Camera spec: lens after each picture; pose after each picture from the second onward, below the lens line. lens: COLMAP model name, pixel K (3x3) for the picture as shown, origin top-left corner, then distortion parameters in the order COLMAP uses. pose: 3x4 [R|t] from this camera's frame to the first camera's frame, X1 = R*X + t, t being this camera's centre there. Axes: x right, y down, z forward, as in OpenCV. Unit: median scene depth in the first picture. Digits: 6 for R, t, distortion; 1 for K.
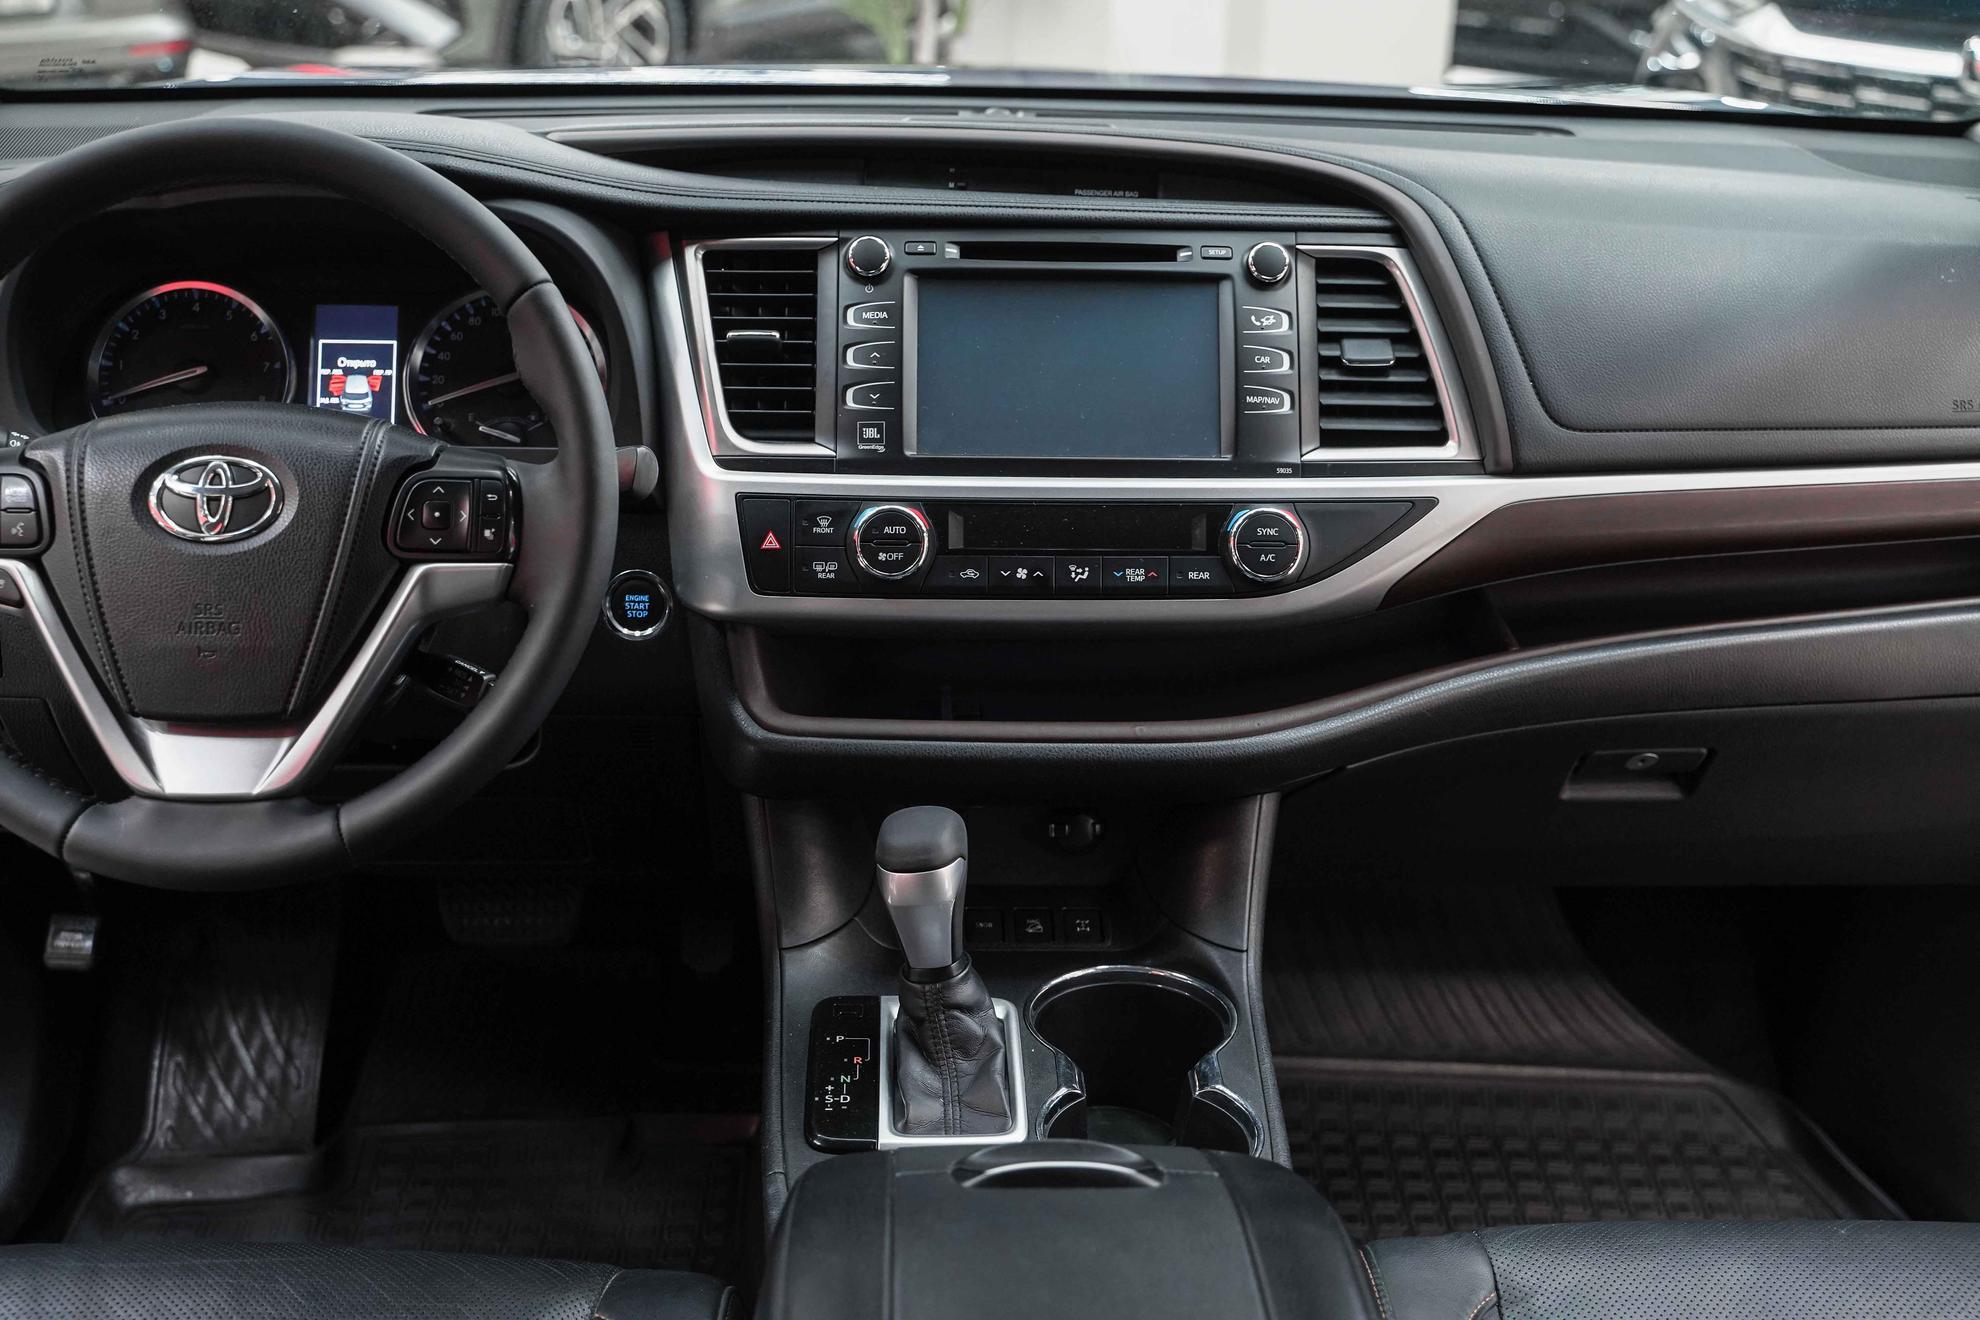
lens RADIAL K [[2294.5, 0, 1000.2], [0, 2294.5, 673.7], [0, 0, 1]] dist [0.003690, 0.000000]
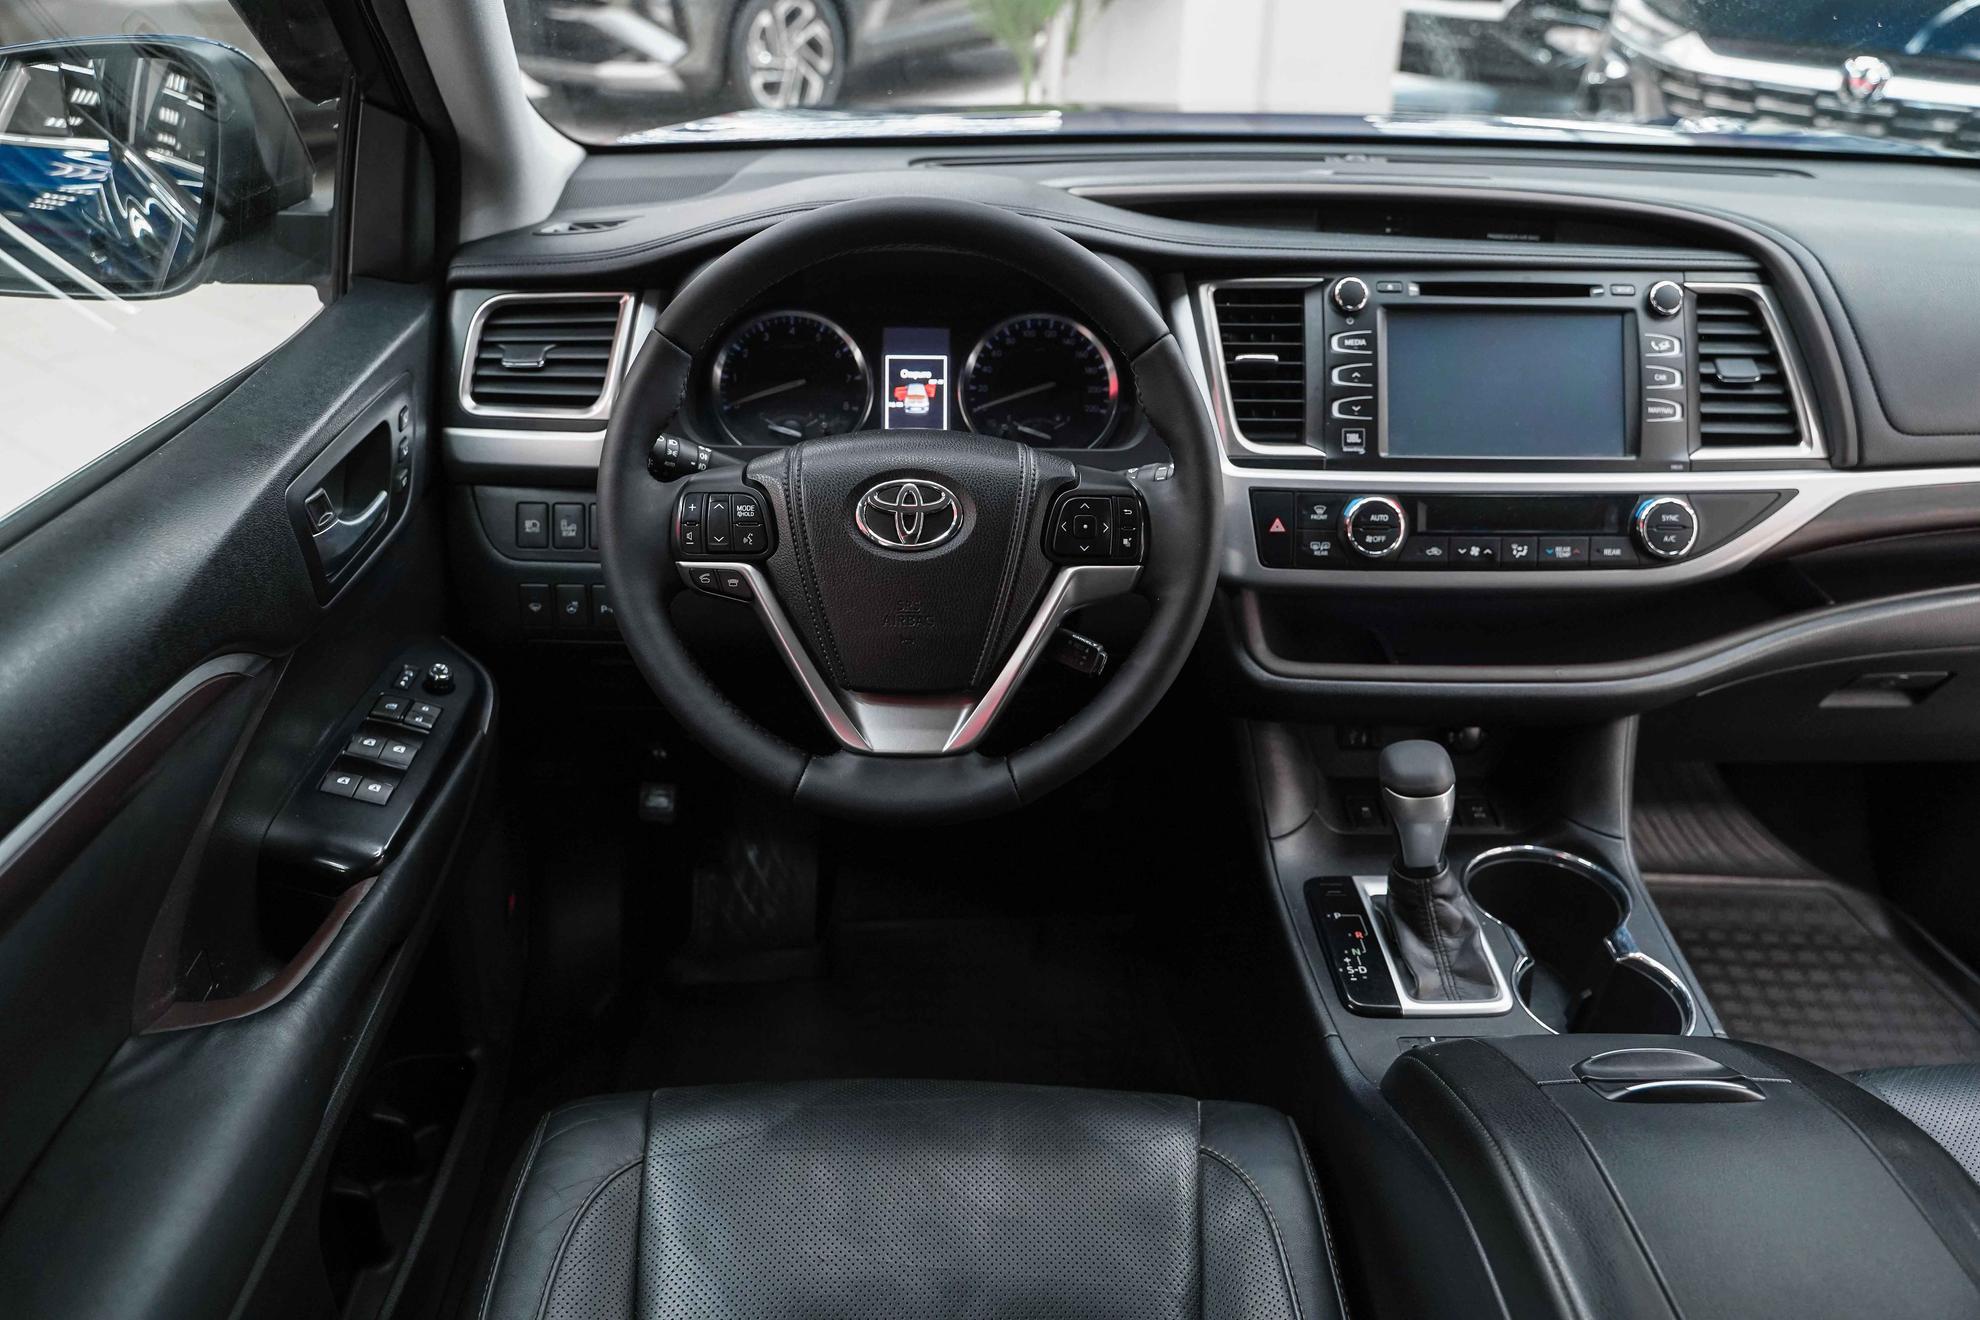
lens RADIAL K [[1592.5, 0, 986.2], [0, 1592.5, 659.9], [0, 0, 1]] dist [-0.011417, 0.013730]
pose [[0.999999, -0.001173, -0.000362, -0.254443], [0.001204, 0.994708, 0.102739, -0.072808], [0.000239, -0.102739, 0.994708, 0.117729]]
